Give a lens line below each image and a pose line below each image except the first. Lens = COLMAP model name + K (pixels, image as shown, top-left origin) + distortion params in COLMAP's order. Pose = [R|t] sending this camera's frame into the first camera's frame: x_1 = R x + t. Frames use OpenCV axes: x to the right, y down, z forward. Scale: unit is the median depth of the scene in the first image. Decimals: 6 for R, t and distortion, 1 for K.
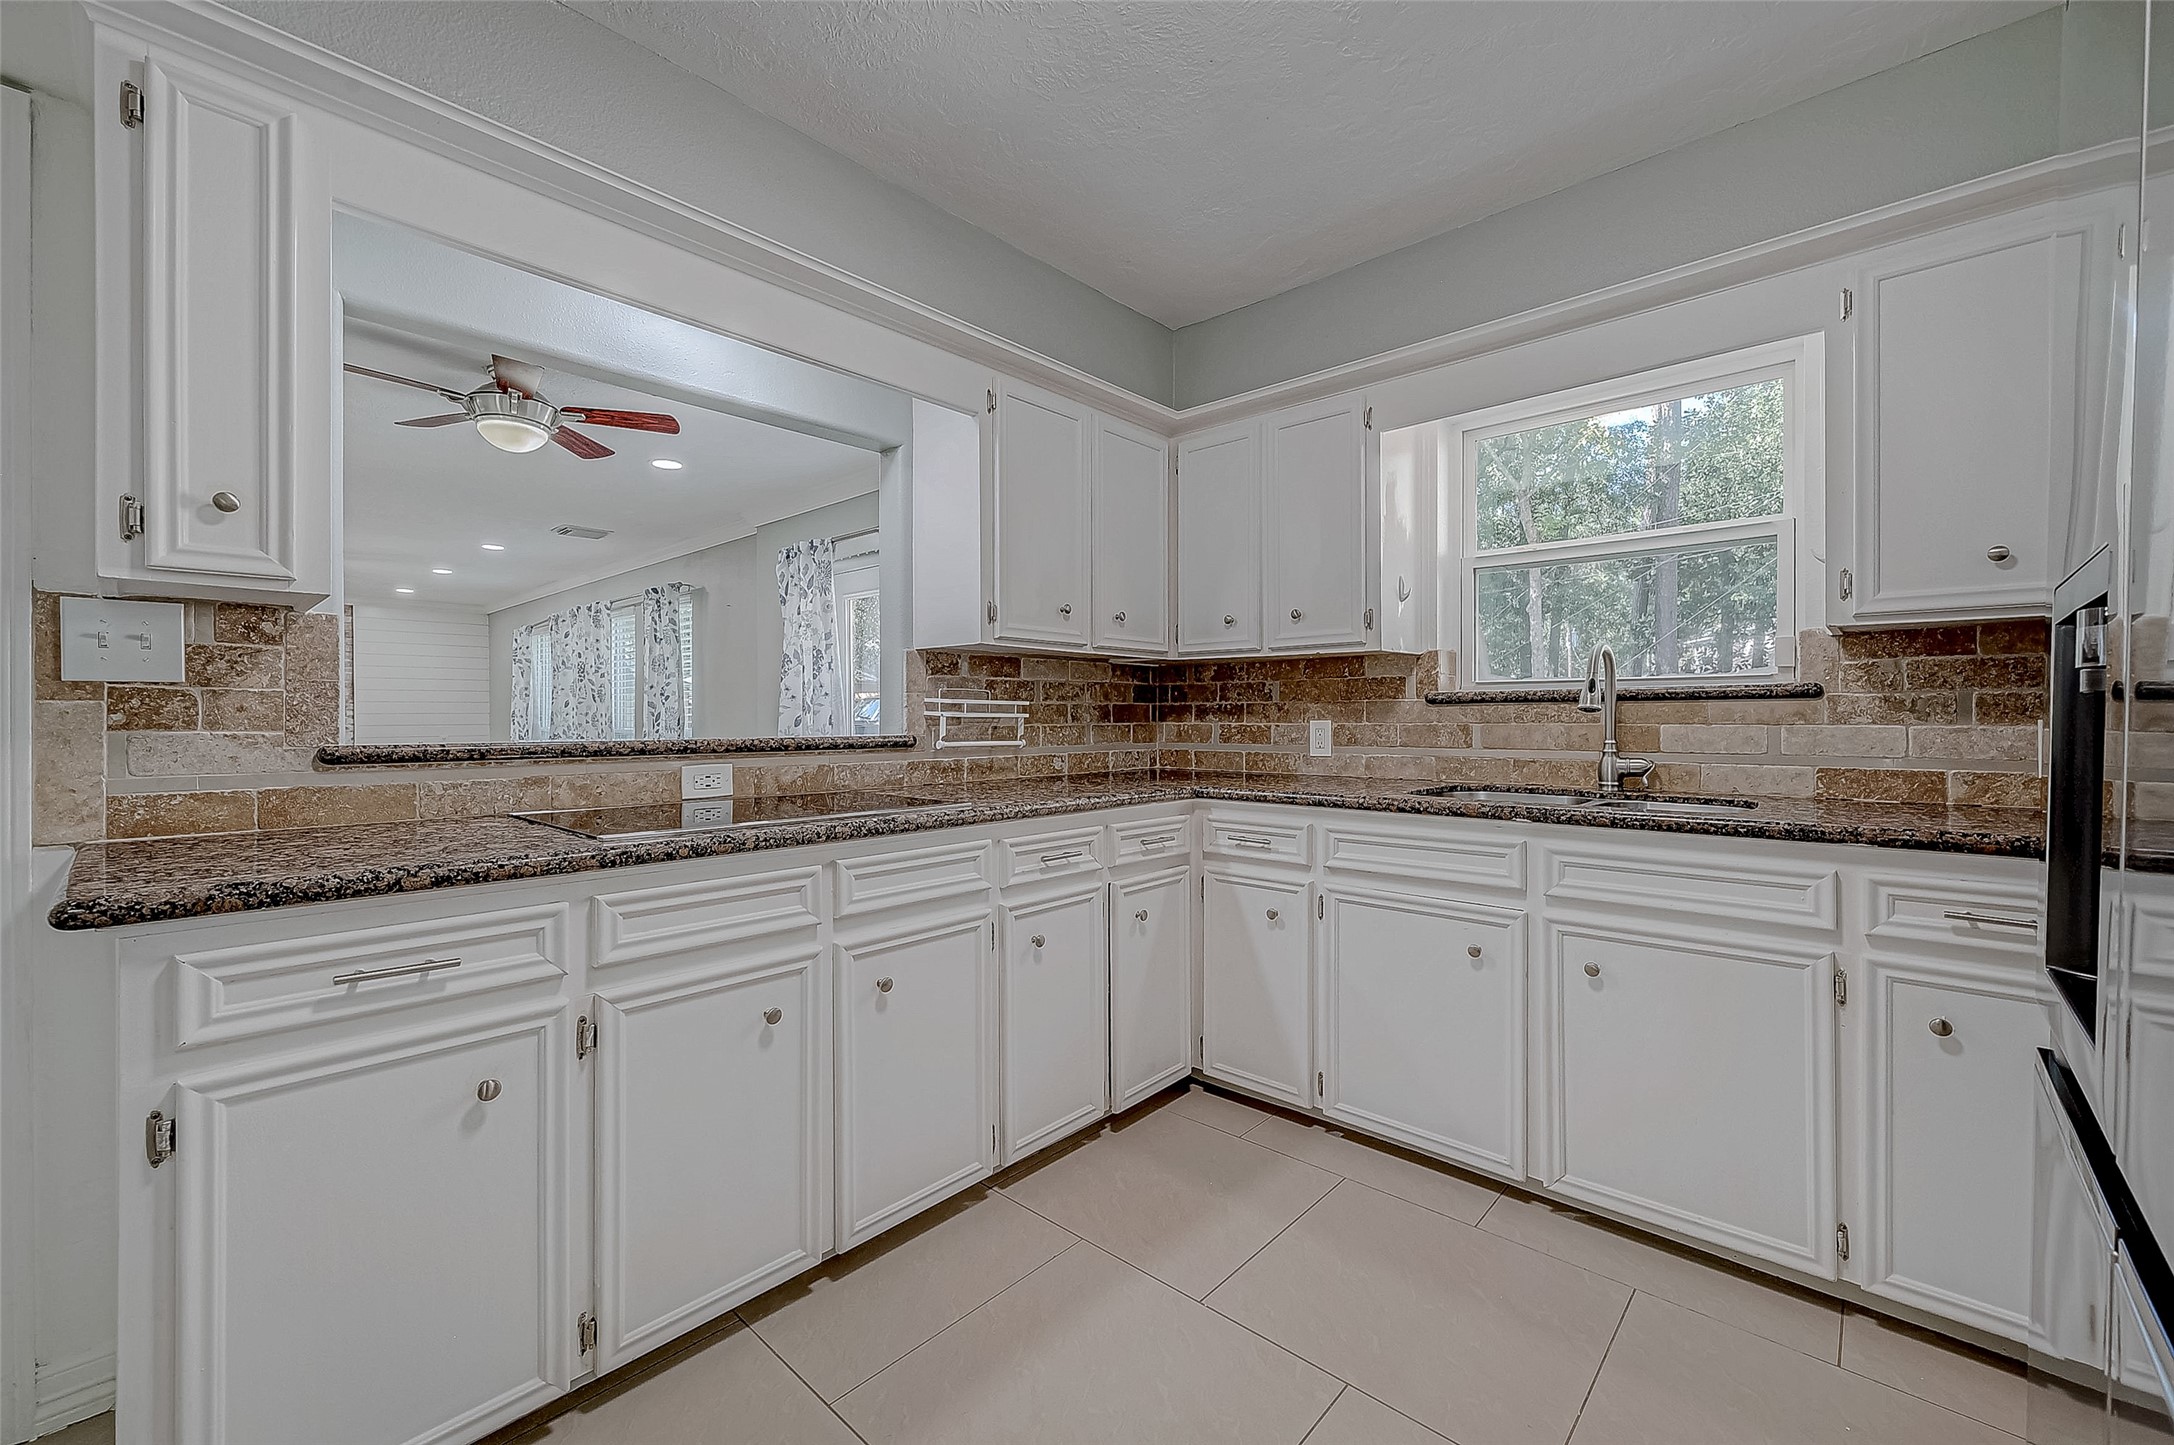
lens RADIAL K [[878.3, 0, 1083.1], [0, 878.3, 716.0], [0, 0, 1]] dist [0.000454, -0.000058]
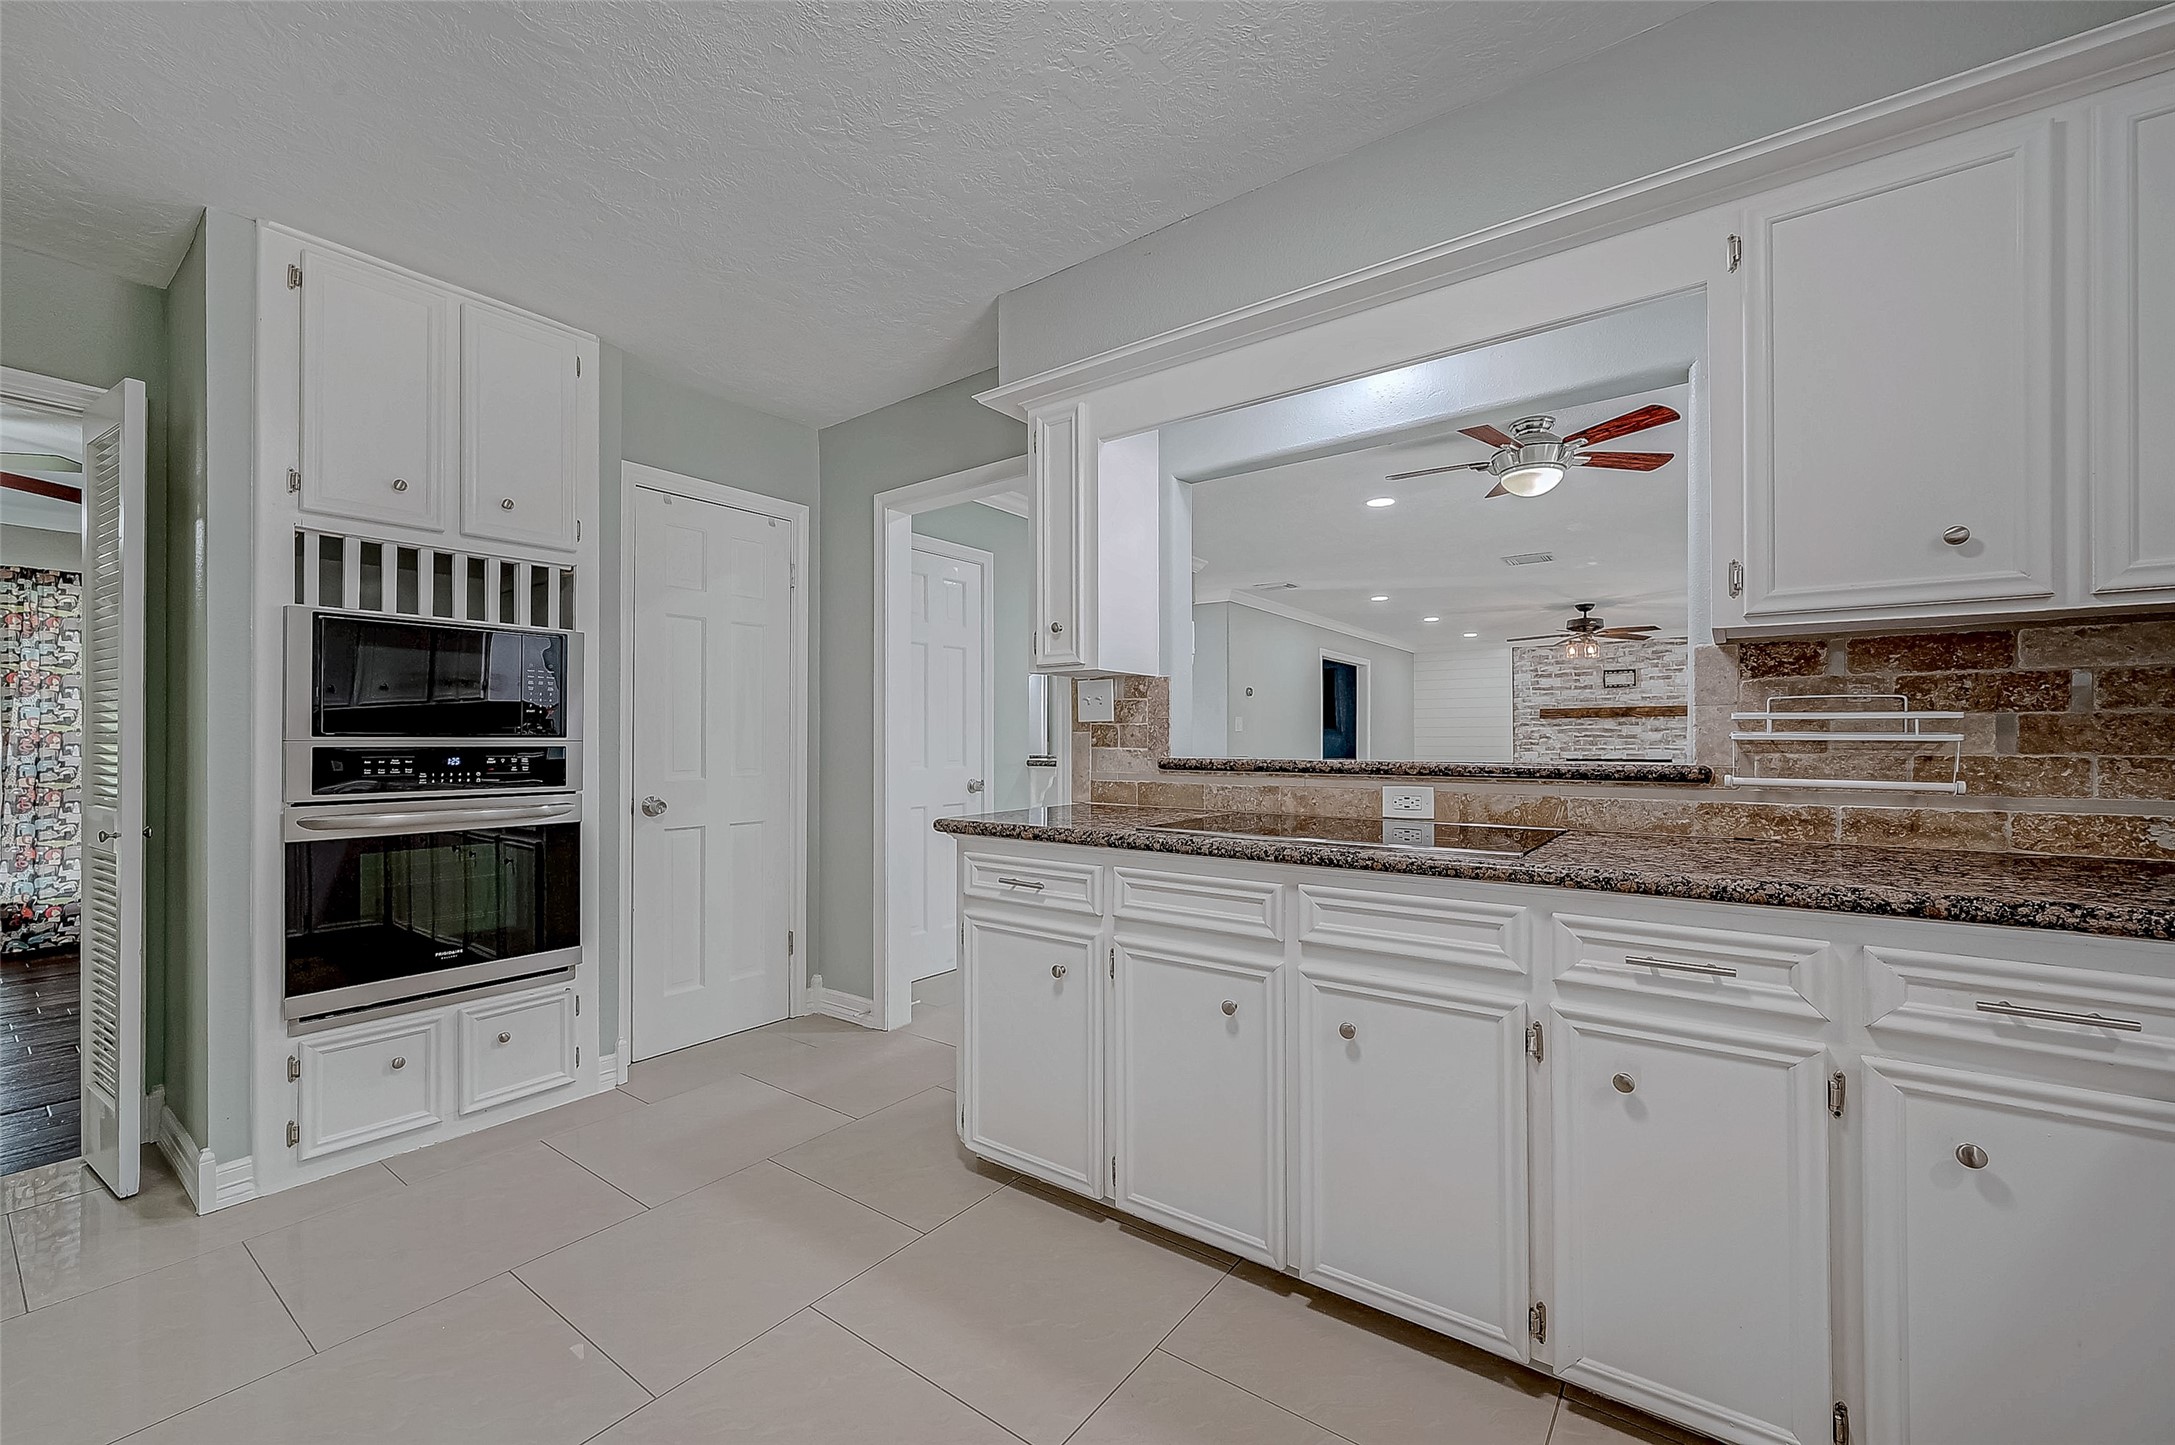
lens RADIAL K [[868.2, 0, 1098.2], [0, 868.2, 733.0], [0, 0, 1]] dist [-0.000023, -0.000028]
pose [[0.108587, -0.005506, -0.994072, 0.473866], [0.002716, 0.999983, -0.005242, -0.002379], [0.994083, -0.002130, 0.108600, 0.462241]]
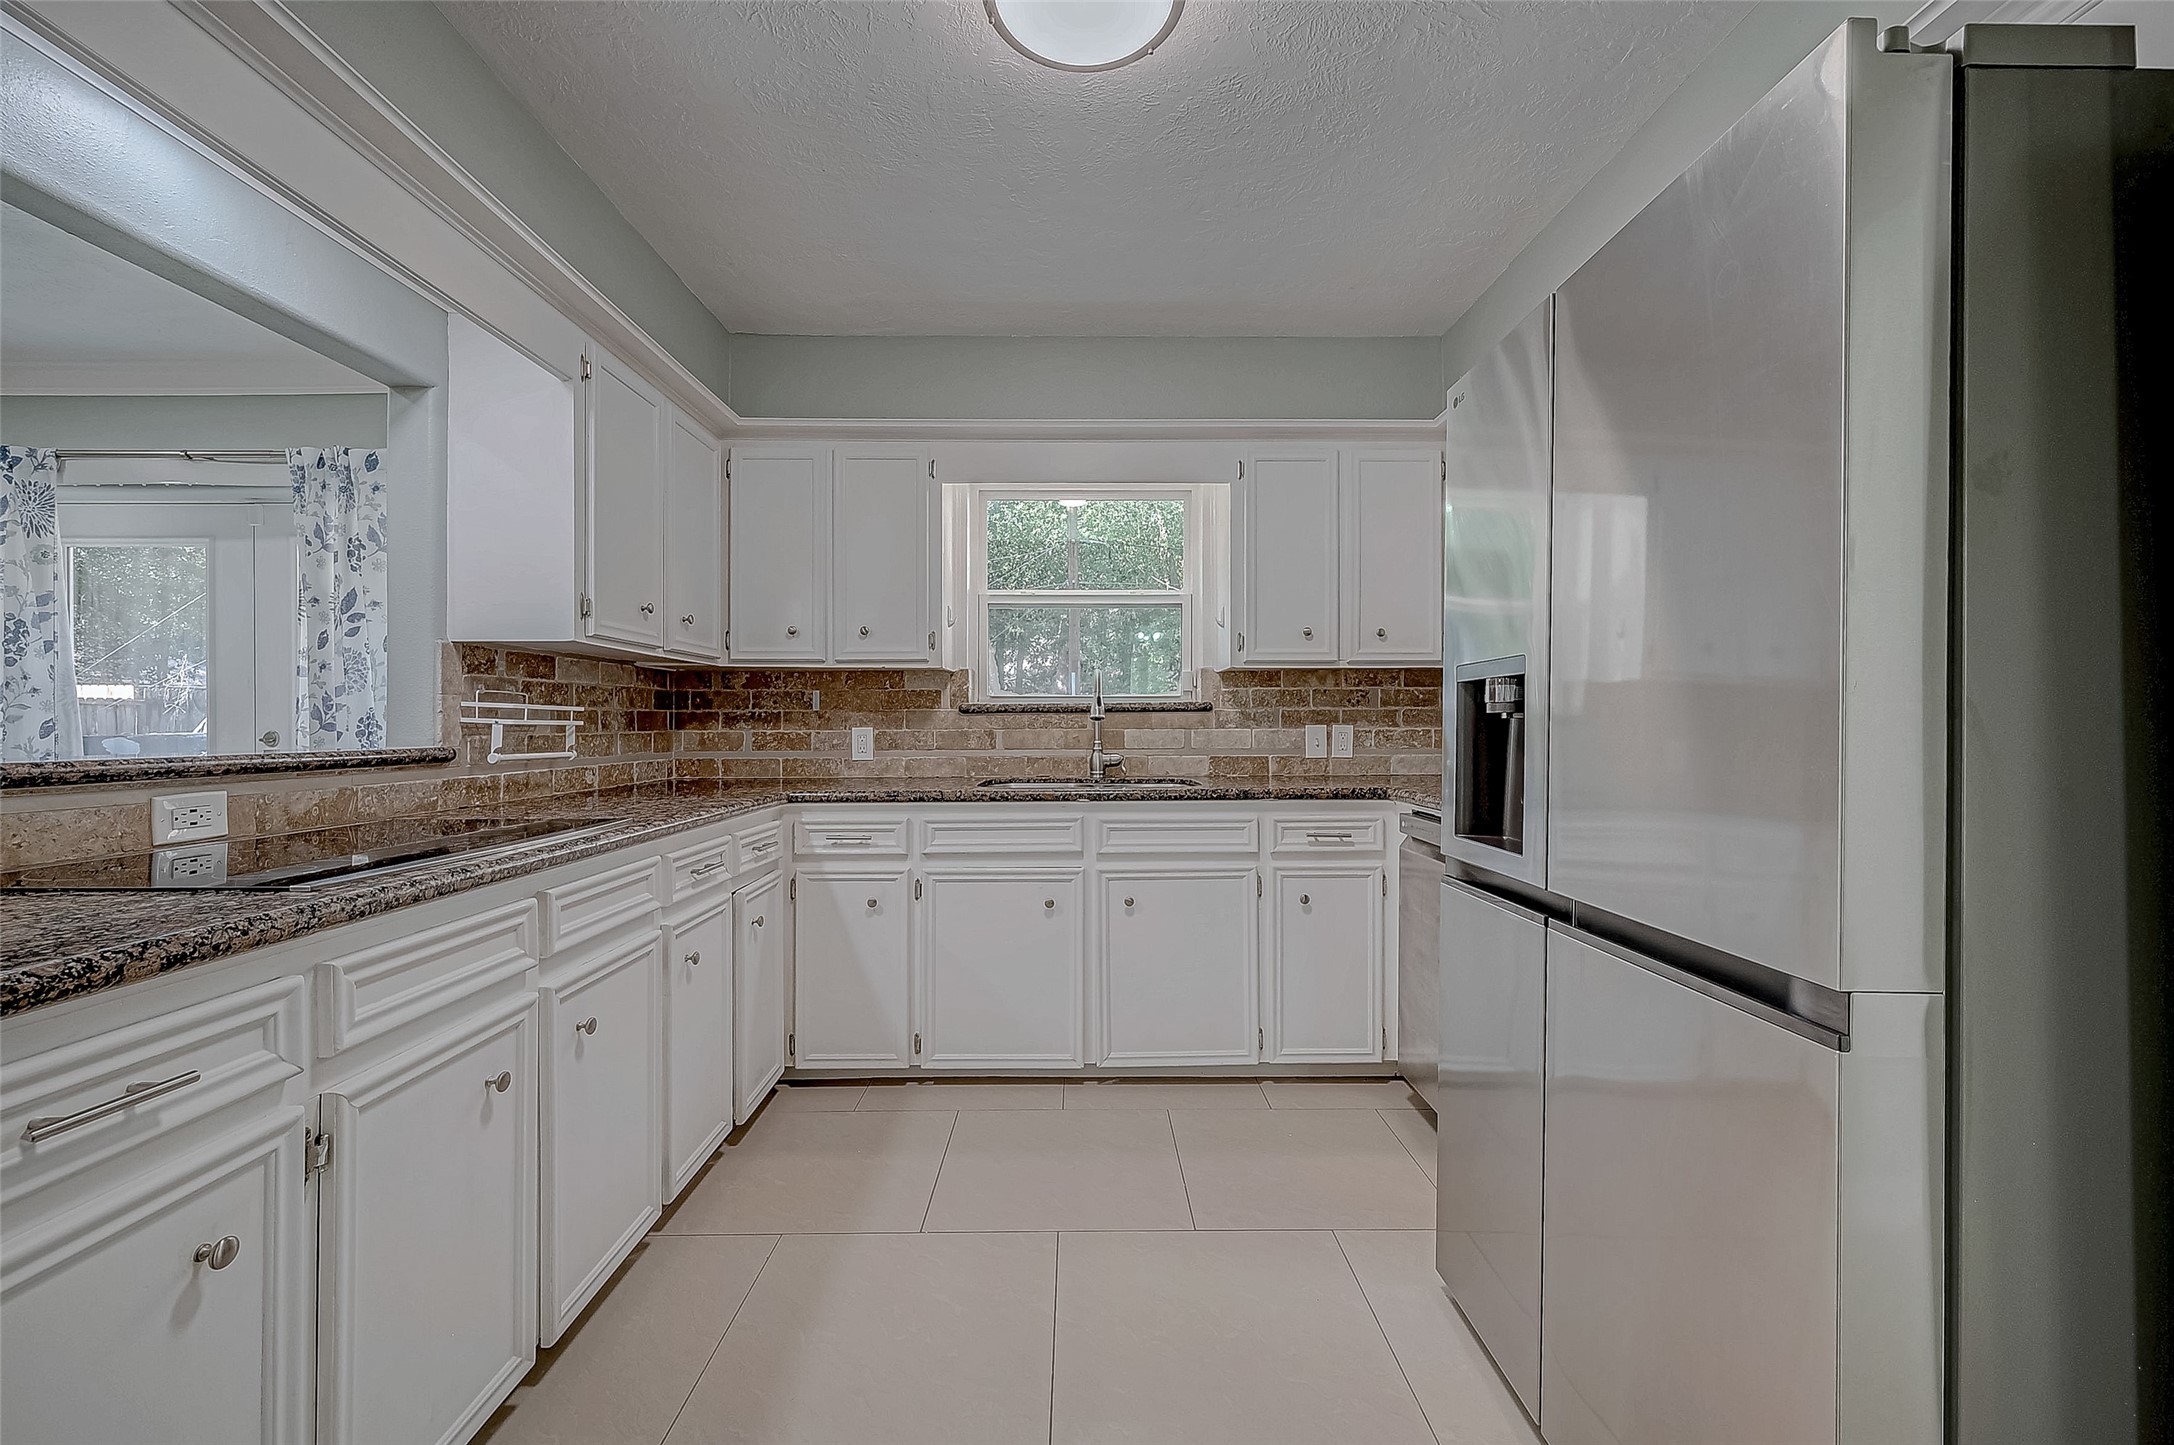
lens RADIAL K [[881.0, 0, 1096.2], [0, 881.0, 719.2], [0, 0, 1]] dist [0.000450, 0.000088]
pose [[0.726107, 0.002812, 0.687576, -0.337860], [0.001152, 0.999985, -0.005306, 0.001080], [-0.687581, 0.004645, 0.726093, 0.000838]]
